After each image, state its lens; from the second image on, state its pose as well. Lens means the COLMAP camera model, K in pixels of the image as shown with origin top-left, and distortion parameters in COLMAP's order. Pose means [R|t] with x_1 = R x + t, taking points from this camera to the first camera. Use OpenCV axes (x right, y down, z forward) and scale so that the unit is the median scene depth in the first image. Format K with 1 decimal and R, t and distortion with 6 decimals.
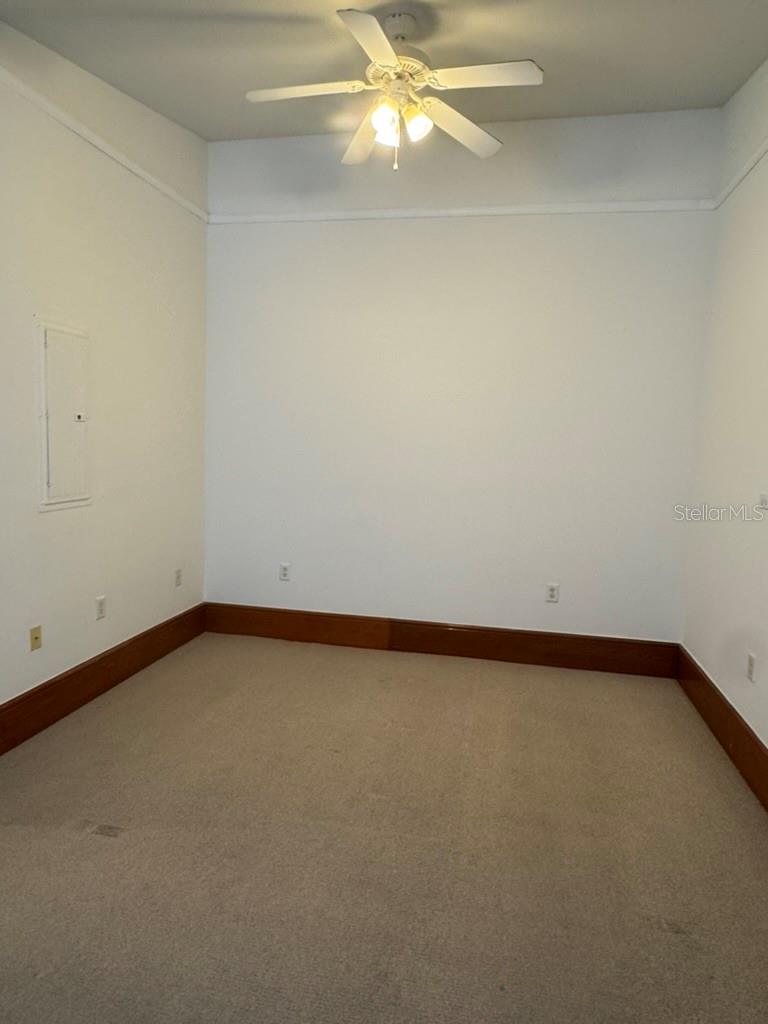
lens RADIAL K [[628.5, 0, 383.6], [0, 628.5, 502.3], [0, 0, 1]] dist [-0.003856, -0.001437]
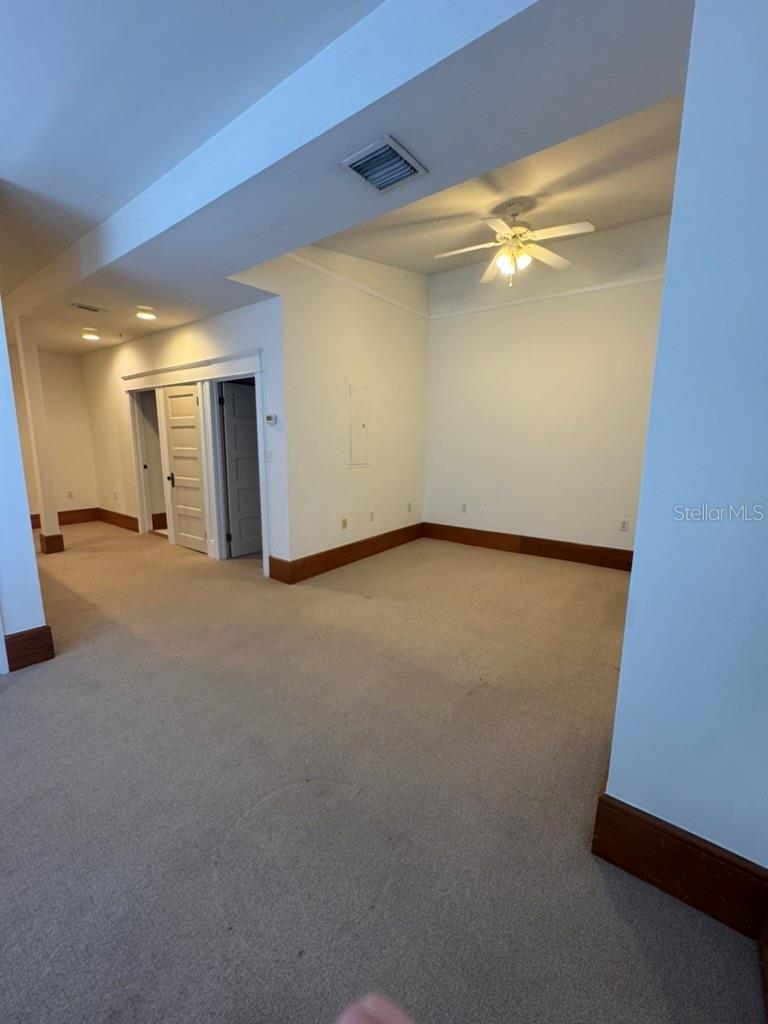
lens RADIAL K [[410.5, 0, 384.7], [0, 410.5, 510.9], [0, 0, 1]] dist [-0.003409, 0.000094]
pose [[0.908895, 0.044676, -0.414625, 0.198418], [-0.018476, 0.997583, 0.066990, 0.067313], [0.416616, -0.053227, 0.907523, -0.295929]]
